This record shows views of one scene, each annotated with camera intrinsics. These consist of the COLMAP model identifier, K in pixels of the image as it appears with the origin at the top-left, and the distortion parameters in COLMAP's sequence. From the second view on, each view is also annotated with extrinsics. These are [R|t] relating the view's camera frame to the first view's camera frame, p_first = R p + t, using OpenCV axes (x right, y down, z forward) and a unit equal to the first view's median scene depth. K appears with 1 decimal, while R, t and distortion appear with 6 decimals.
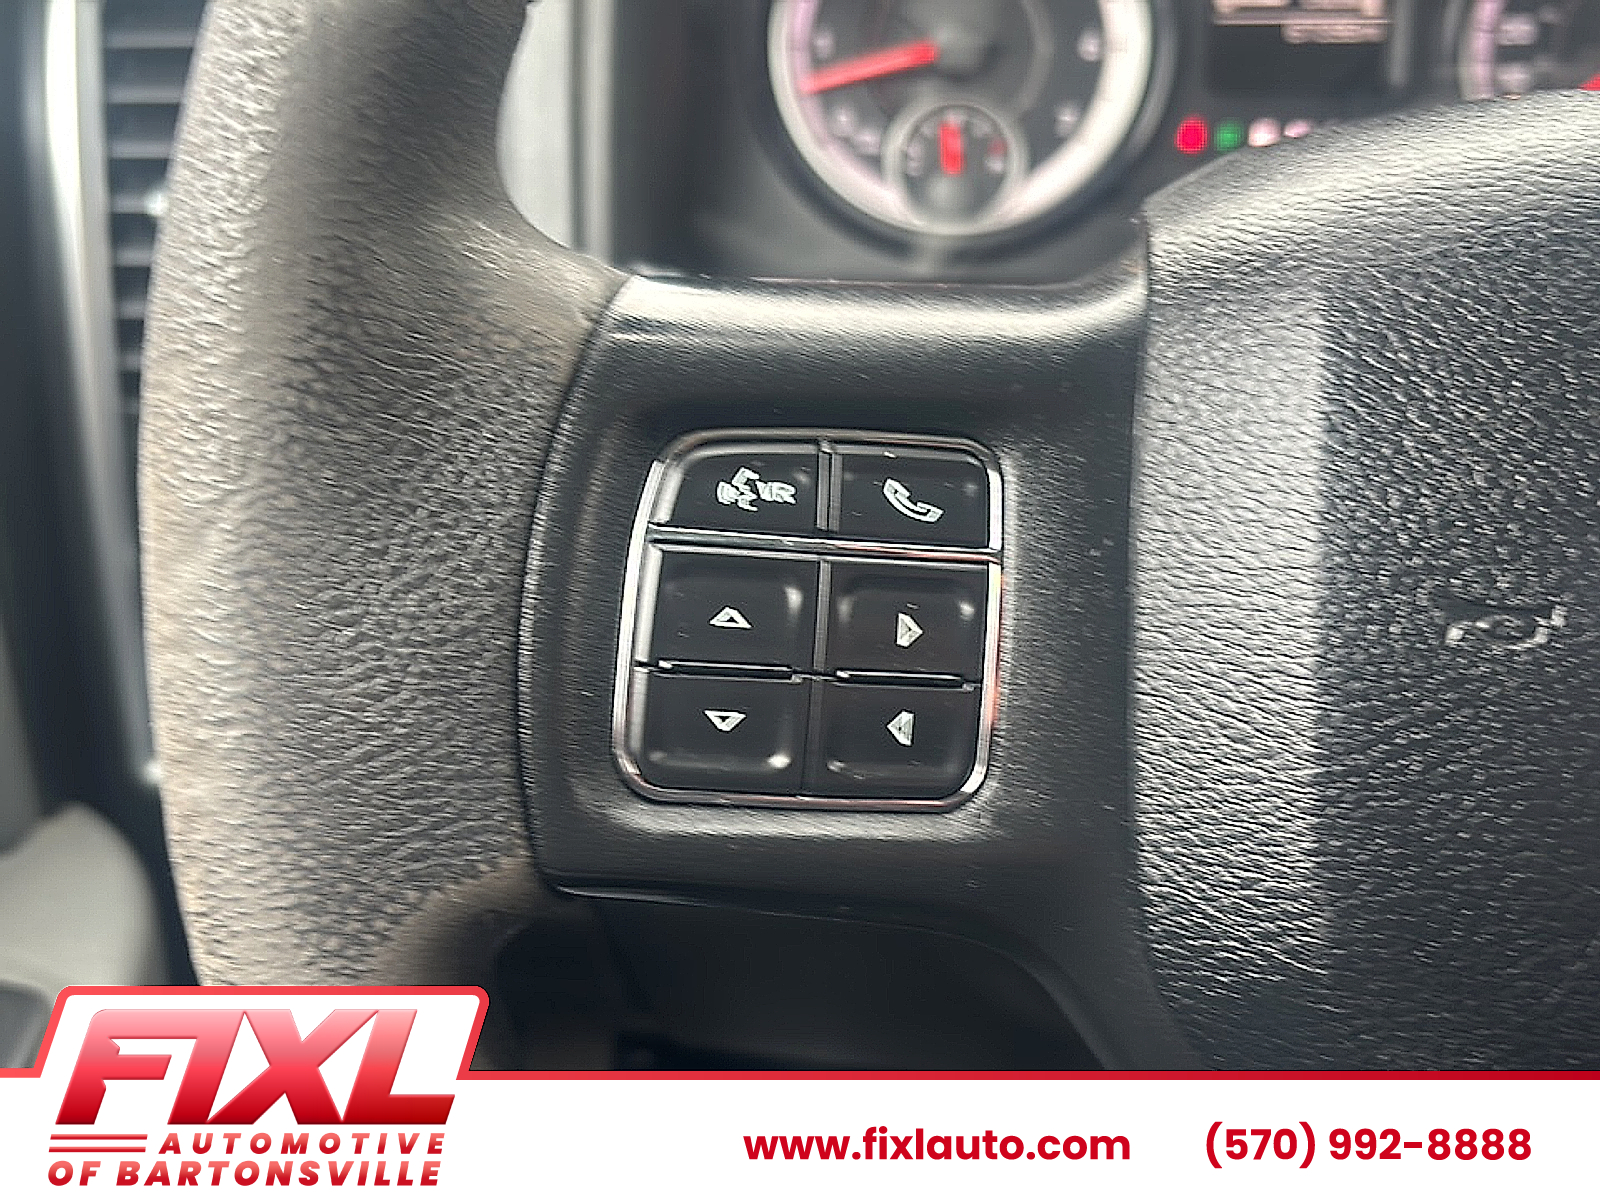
lens RADIAL K [[1502.4, 0, 800.0], [0, 1502.4, 600.0], [0, 0, 1]] dist [0.121906, -0.315281]
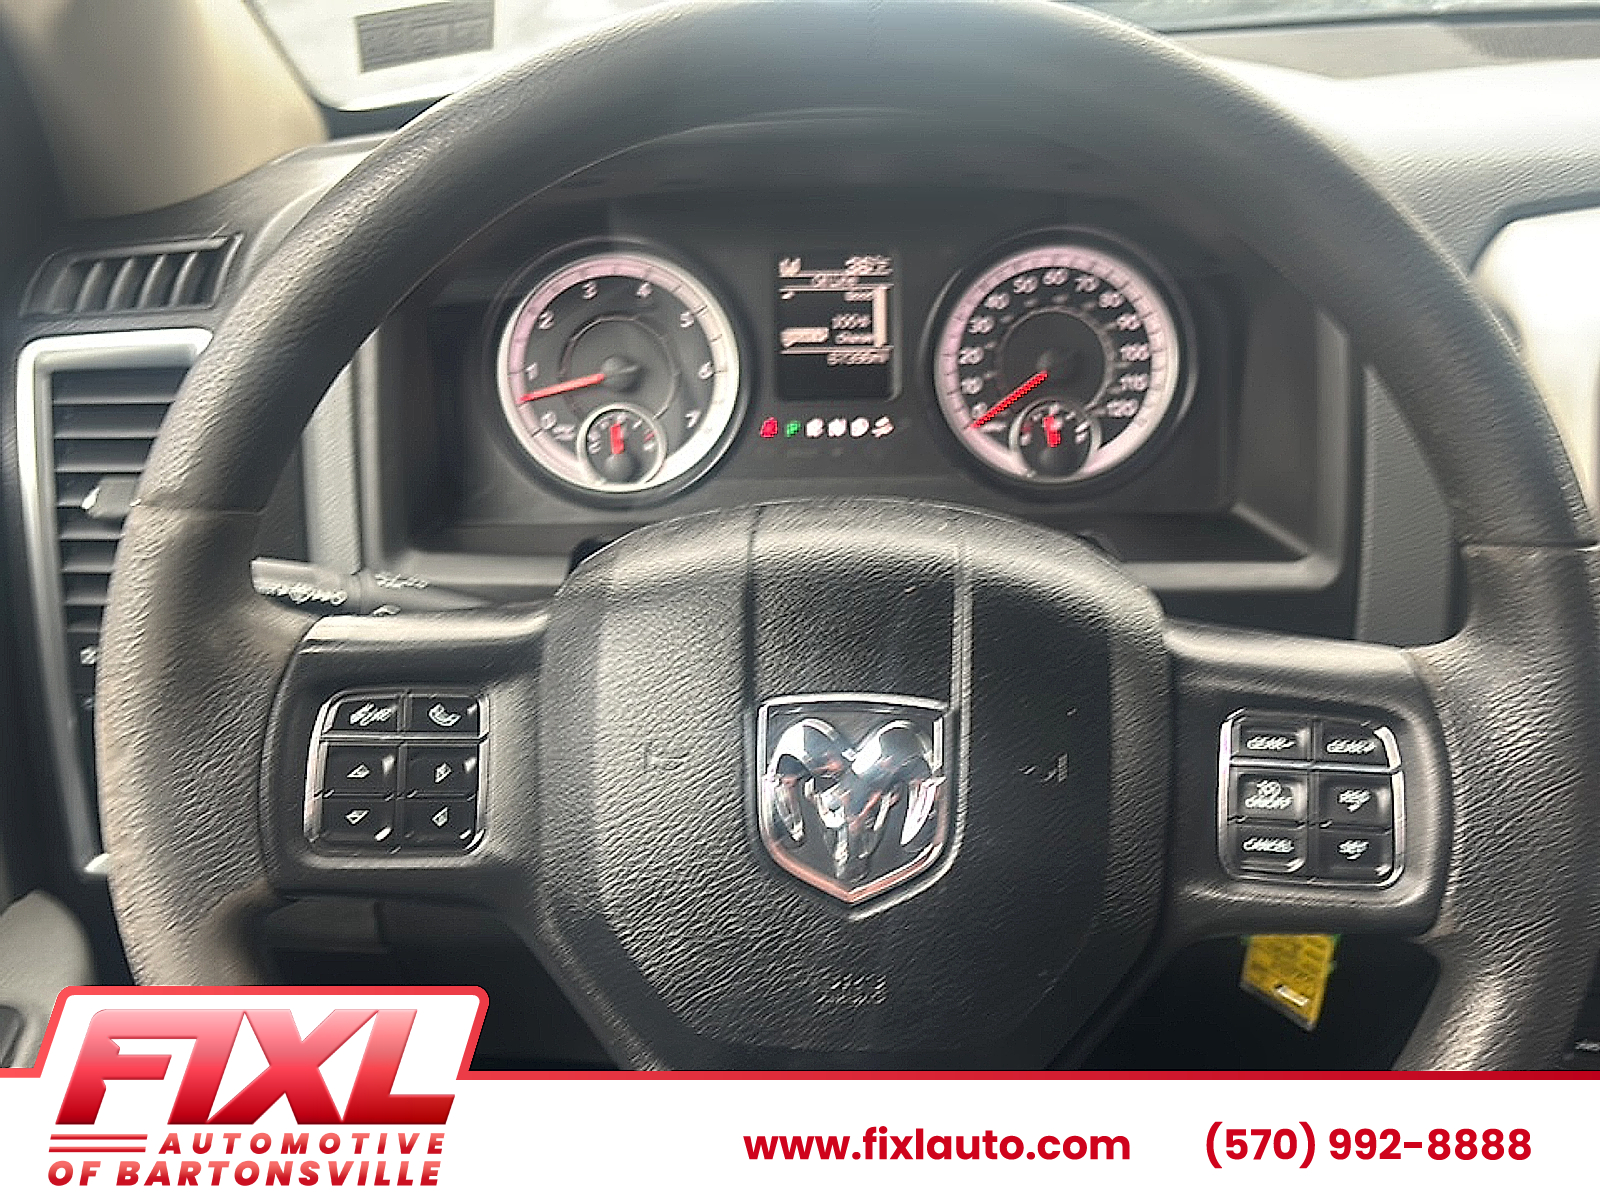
lens RADIAL K [[1496.5, 0, 802.0], [0, 1496.5, 604.5], [0, 0, 1]] dist [0.081804, -0.173335]
pose [[0.998021, -0.031685, 0.054320, 0.498388], [0.034798, 0.997748, -0.057344, -0.085252], [-0.052381, 0.059120, 0.996876, -1.300523]]
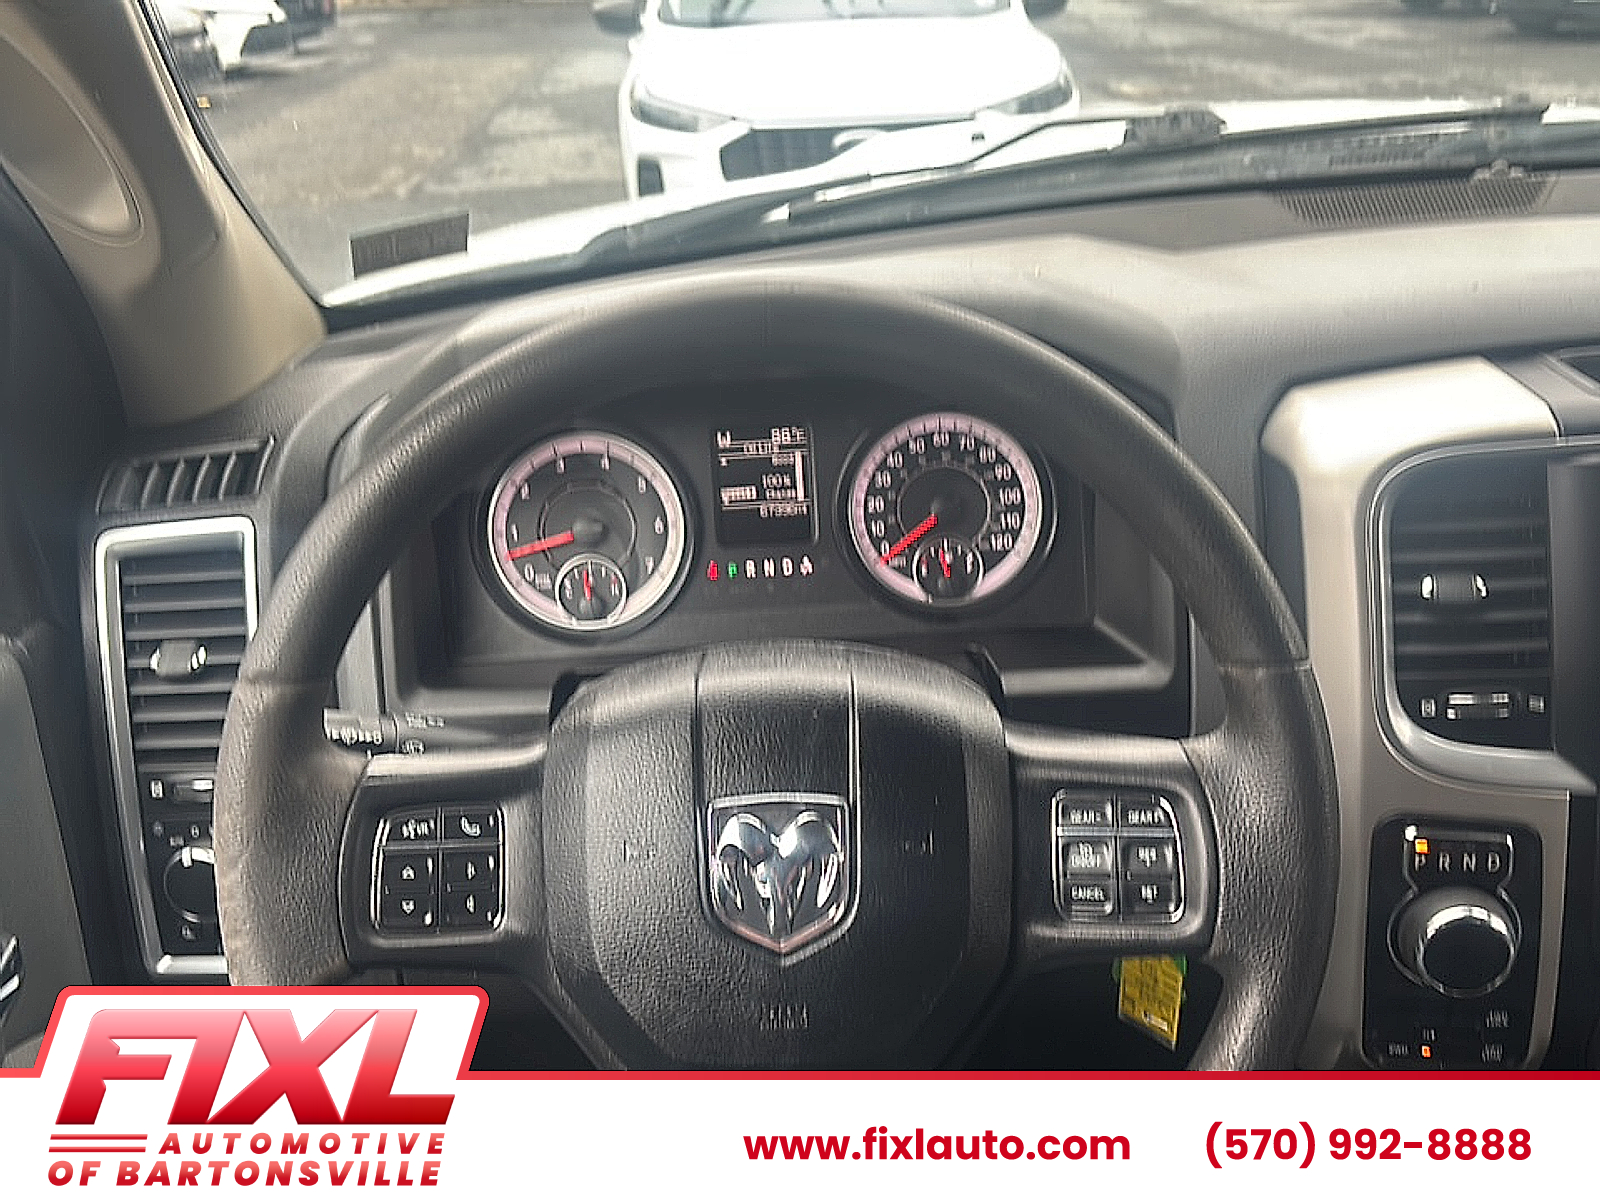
lens RADIAL K [[1502.4, 0, 800.0], [0, 1502.4, 600.0], [0, 0, 1]] dist [0.121906, -0.315281]
pose [[0.994129, -0.073772, 0.079153, 0.528951], [0.082449, 0.990211, -0.112628, -0.120963], [-0.070069, 0.118493, 0.990480, -2.115011]]
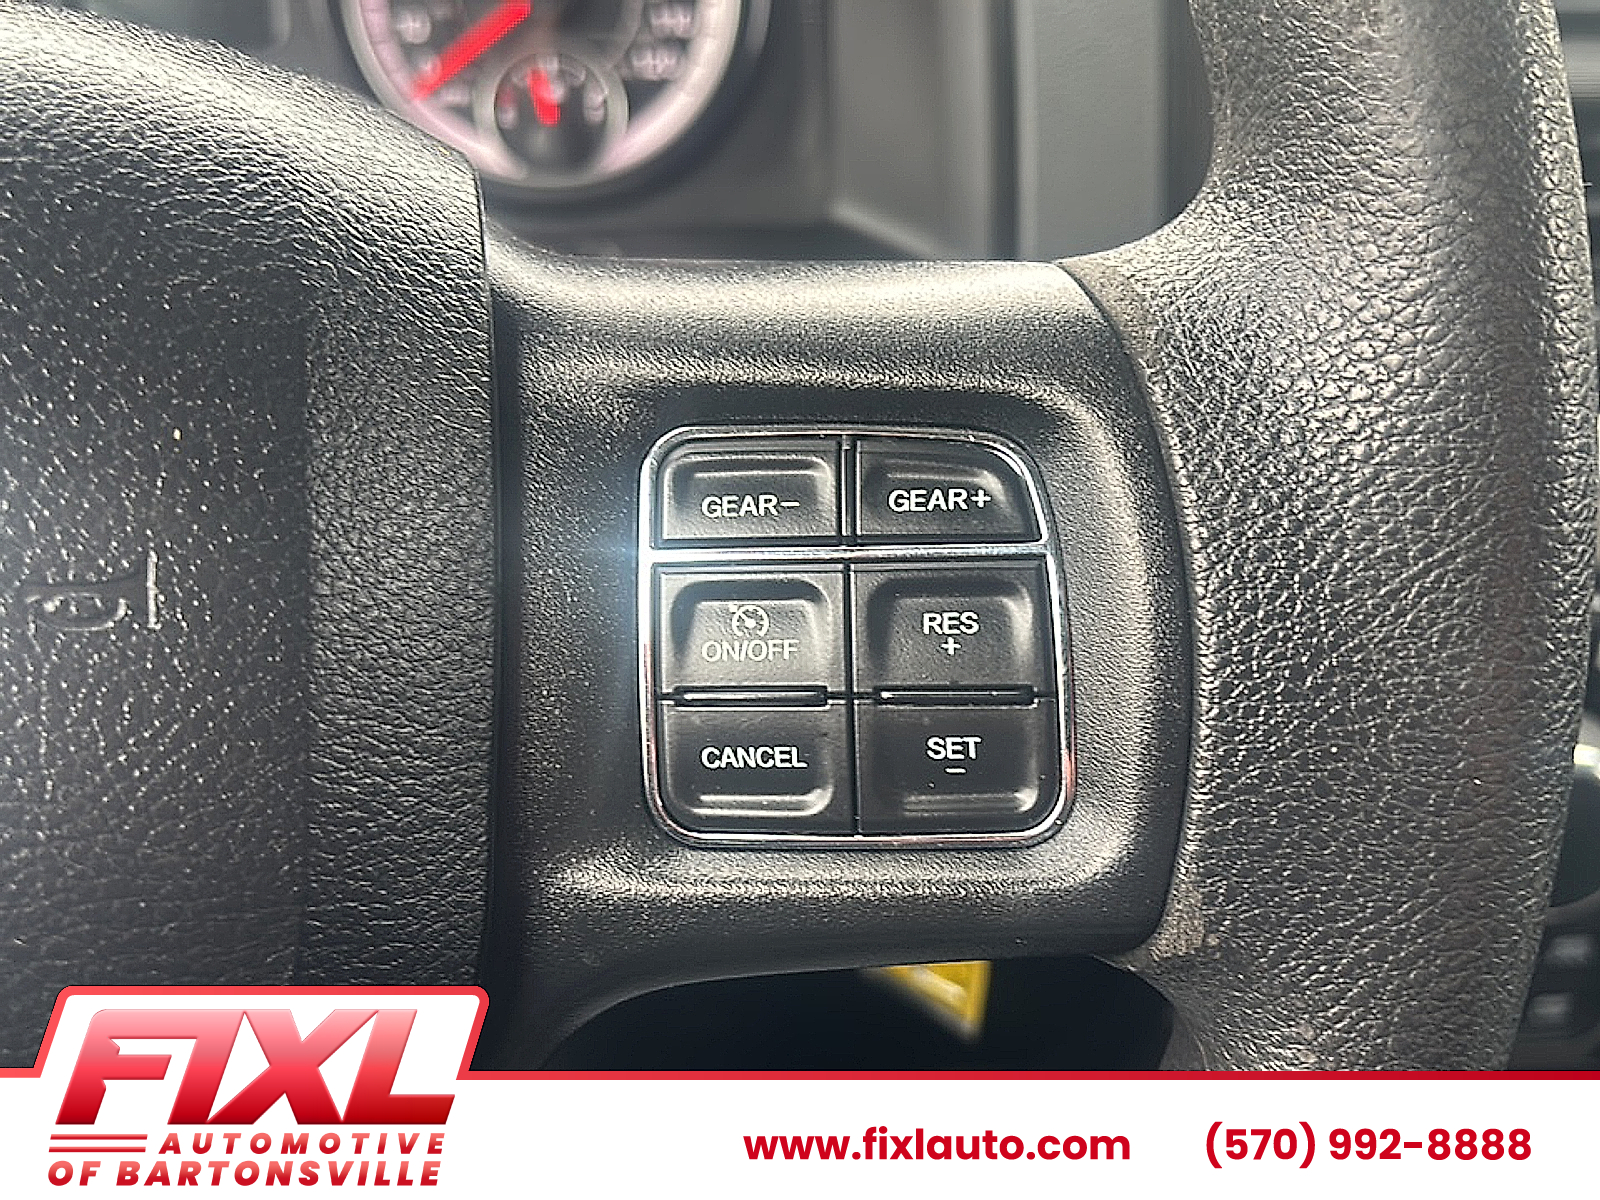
lens RADIAL K [[1496.4, 0, 800.0], [0, 1496.4, 600.0], [0, 0, 1]] dist [-0.006323, -0.002927]
pose [[0.971888, -0.088506, 0.218175, 1.151487], [0.089231, 0.995989, 0.006545, 0.074447], [-0.217879, 0.013107, 0.975888, 0.069694]]
